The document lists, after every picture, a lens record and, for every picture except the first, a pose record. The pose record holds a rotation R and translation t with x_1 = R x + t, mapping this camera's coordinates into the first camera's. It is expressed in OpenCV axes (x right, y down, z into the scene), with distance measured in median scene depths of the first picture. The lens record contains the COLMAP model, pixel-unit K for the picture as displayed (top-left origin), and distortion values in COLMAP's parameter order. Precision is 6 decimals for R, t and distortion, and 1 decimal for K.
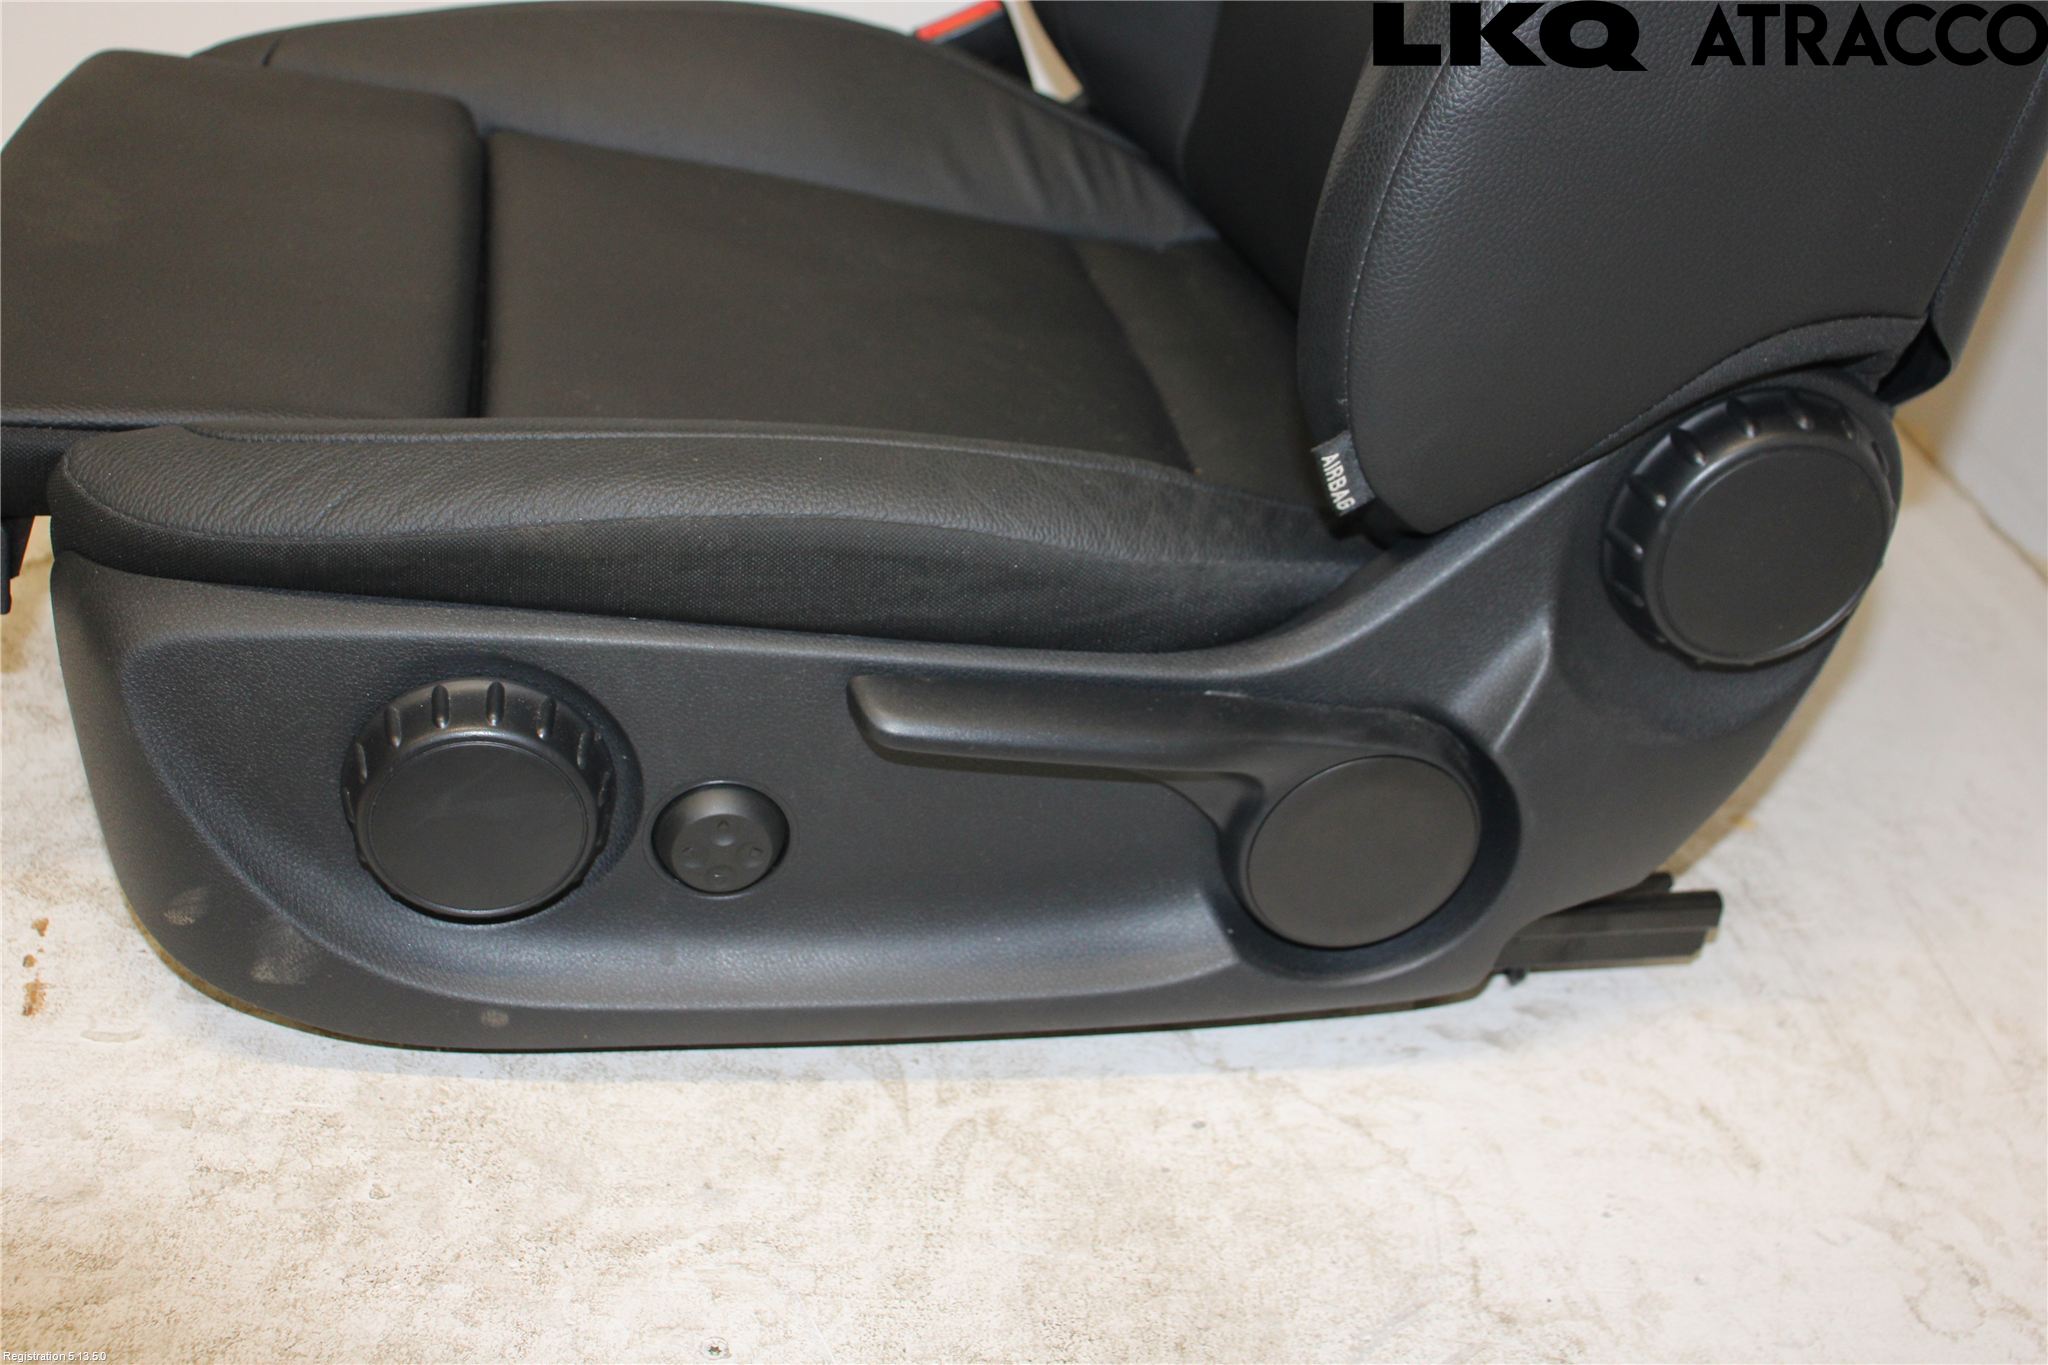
lens RADIAL K [[2326.2, 0, 1024.0], [0, 2326.2, 682.5], [0, 0, 1]] dist [-0.036630, 0.019065]
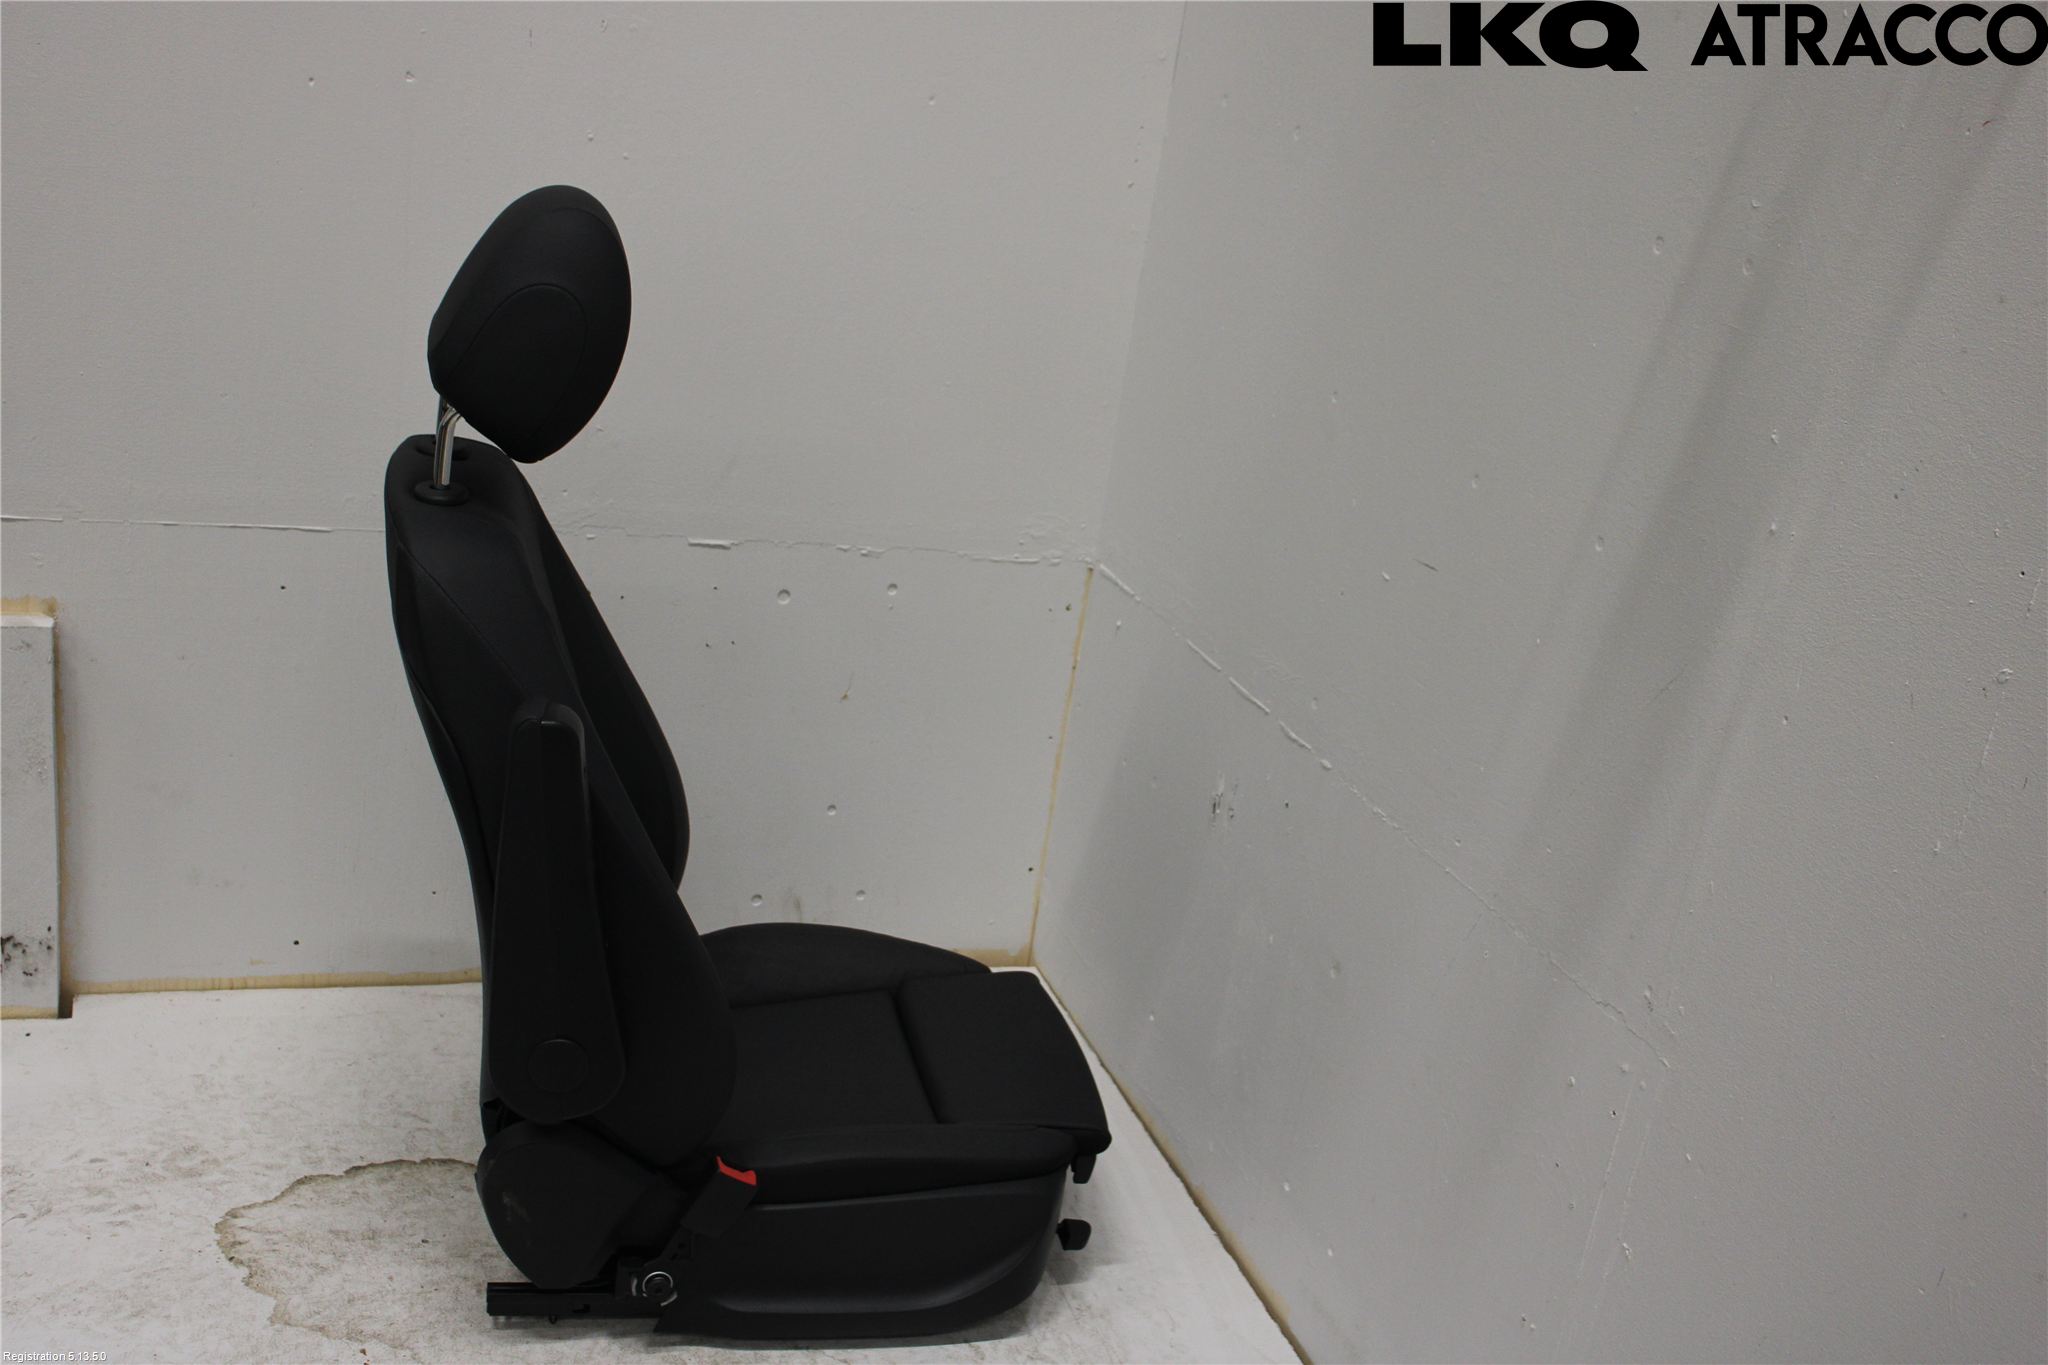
lens RADIAL K [[2168.0, 0, 1024.0], [0, 2168.0, 682.5], [0, 0, 1]] dist [-0.056369, 0.054794]
pose [[0.969065, -0.061367, 0.239055, -0.232224], [0.094343, 0.987142, -0.129036, -0.278985], [-0.228063, 0.147597, 0.962394, -1.771063]]
